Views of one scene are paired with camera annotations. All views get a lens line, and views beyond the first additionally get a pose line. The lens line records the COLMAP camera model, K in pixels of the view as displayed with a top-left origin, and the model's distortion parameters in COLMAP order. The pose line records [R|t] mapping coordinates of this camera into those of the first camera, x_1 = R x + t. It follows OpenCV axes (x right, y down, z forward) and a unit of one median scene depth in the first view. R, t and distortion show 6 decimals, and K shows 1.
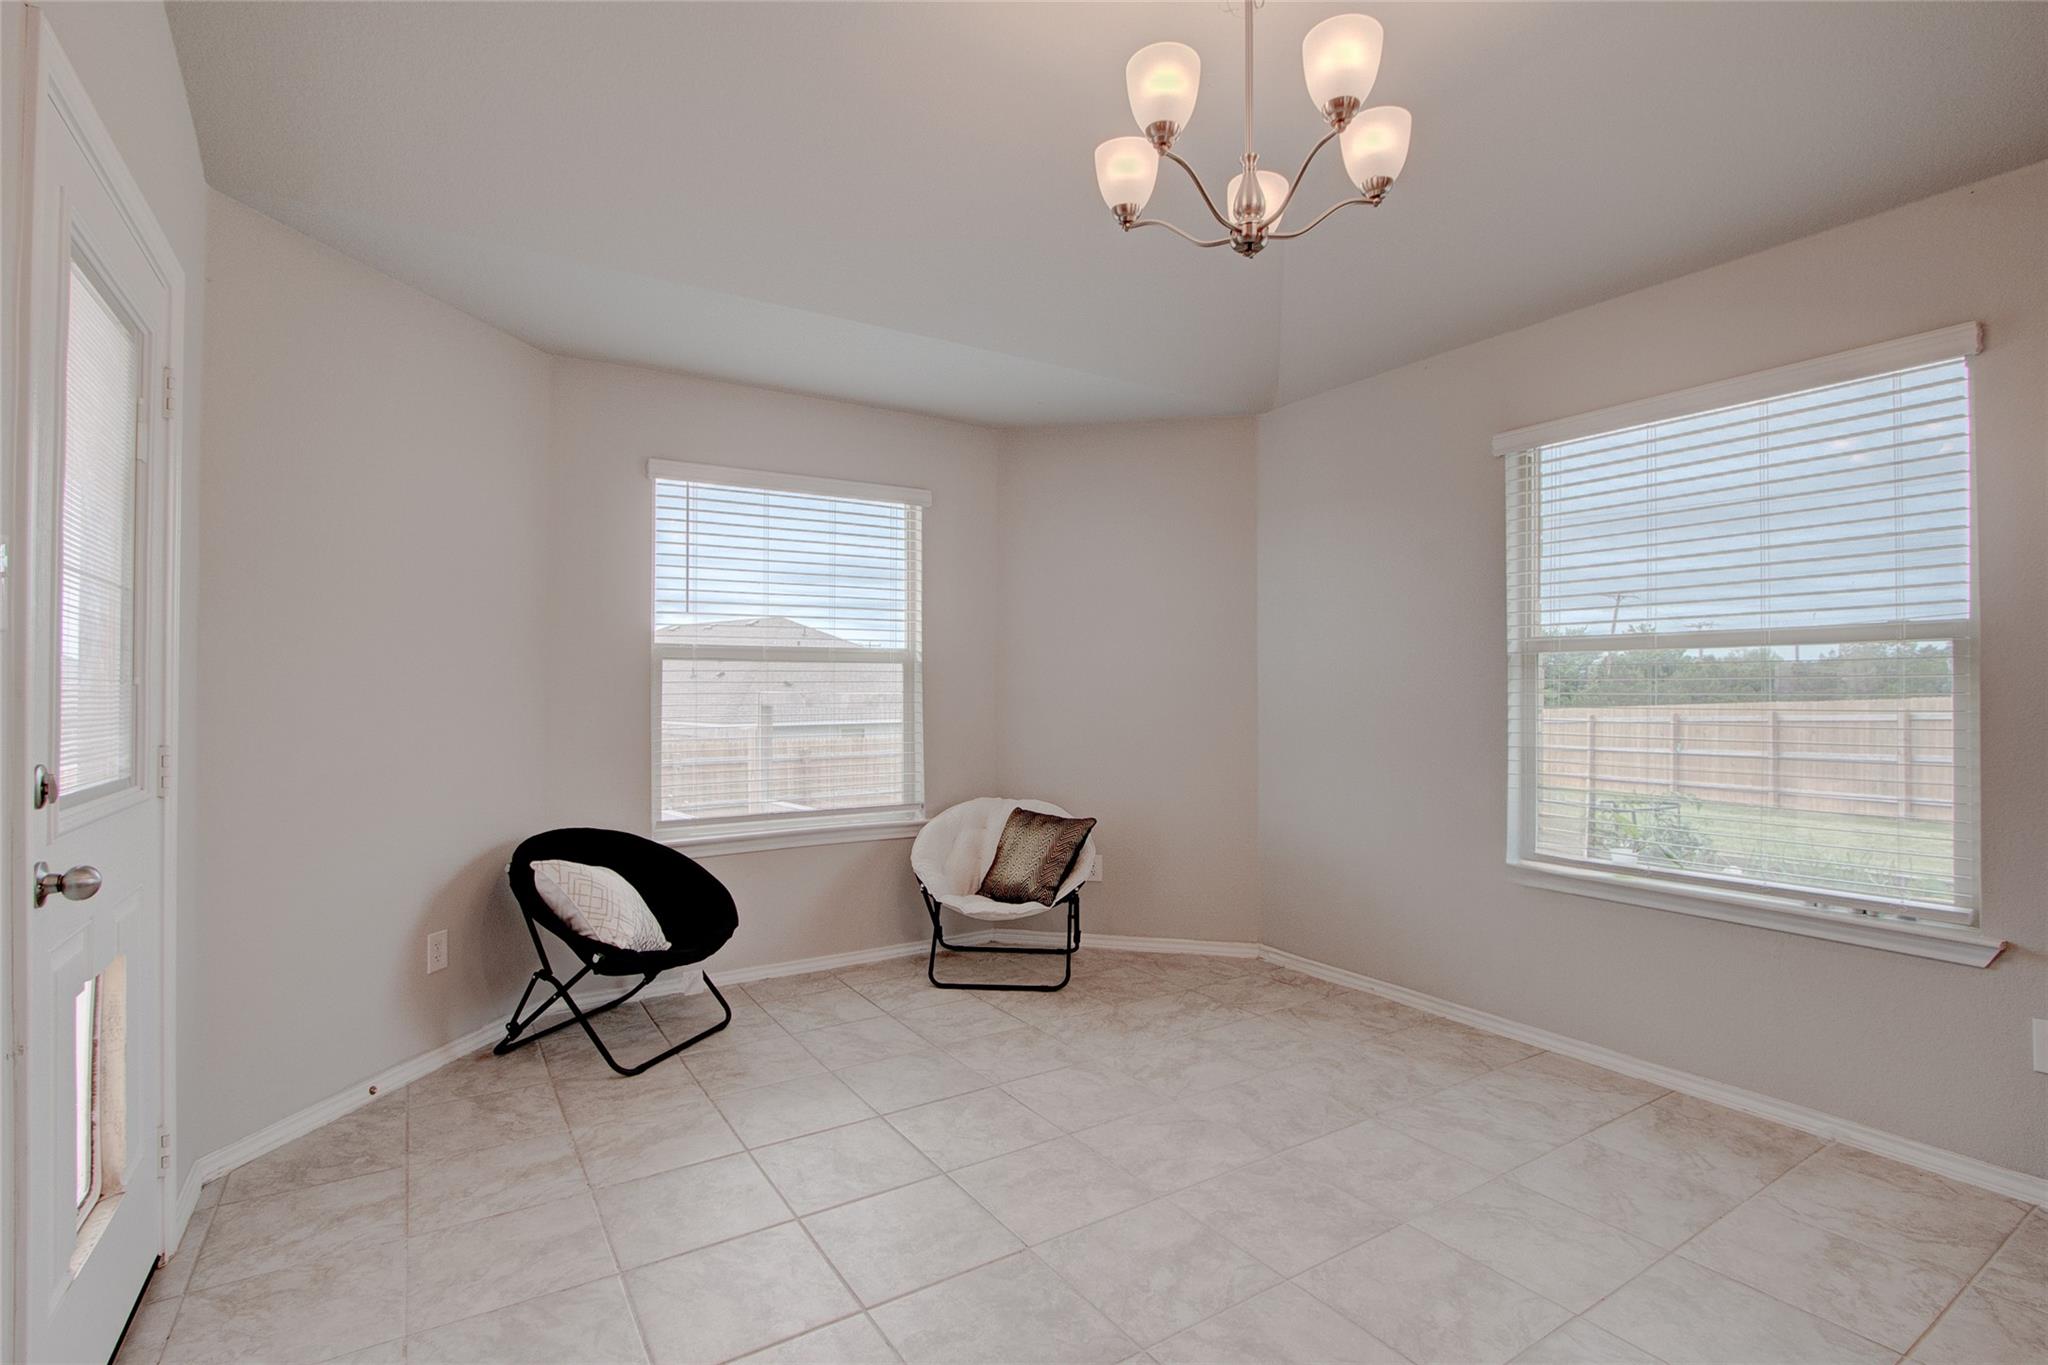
lens RADIAL K [[948.9, 0, 1015.2], [0, 948.9, 691.3], [0, 0, 1]] dist [-0.014132, 0.000729]
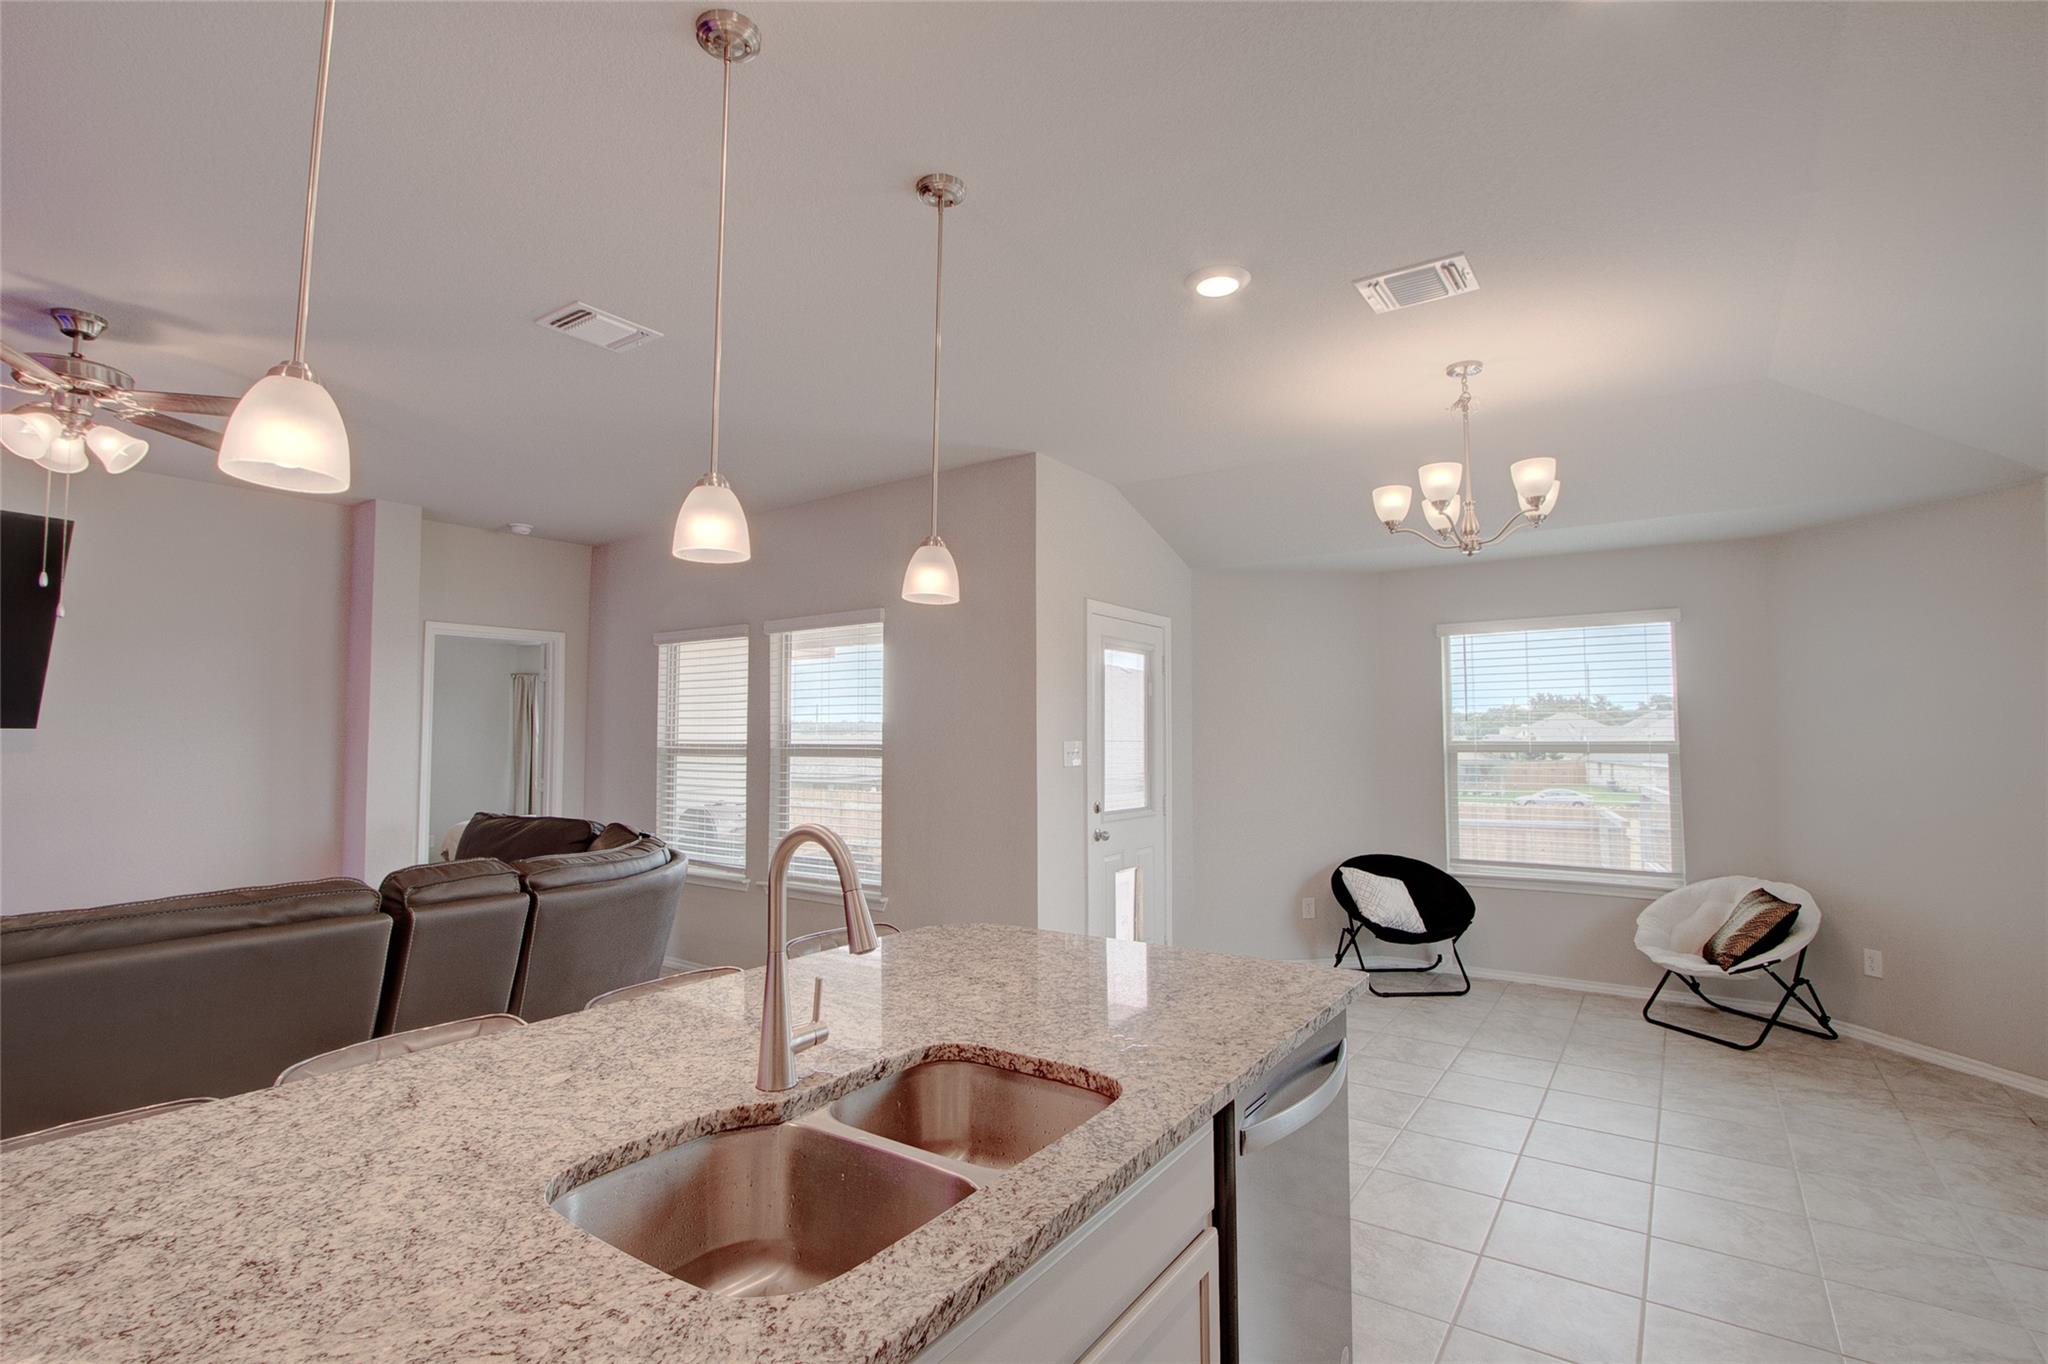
lens RADIAL K [[948.9, 0, 1015.2], [0, 948.9, 690.8], [0, 0, 1]] dist [-0.014132, 0.000729]
pose [[0.390852, -0.040975, -0.919541, 0.775386], [0.000127, 0.999011, -0.044462, -0.065865], [0.920453, 0.017261, 0.390471, -0.256458]]
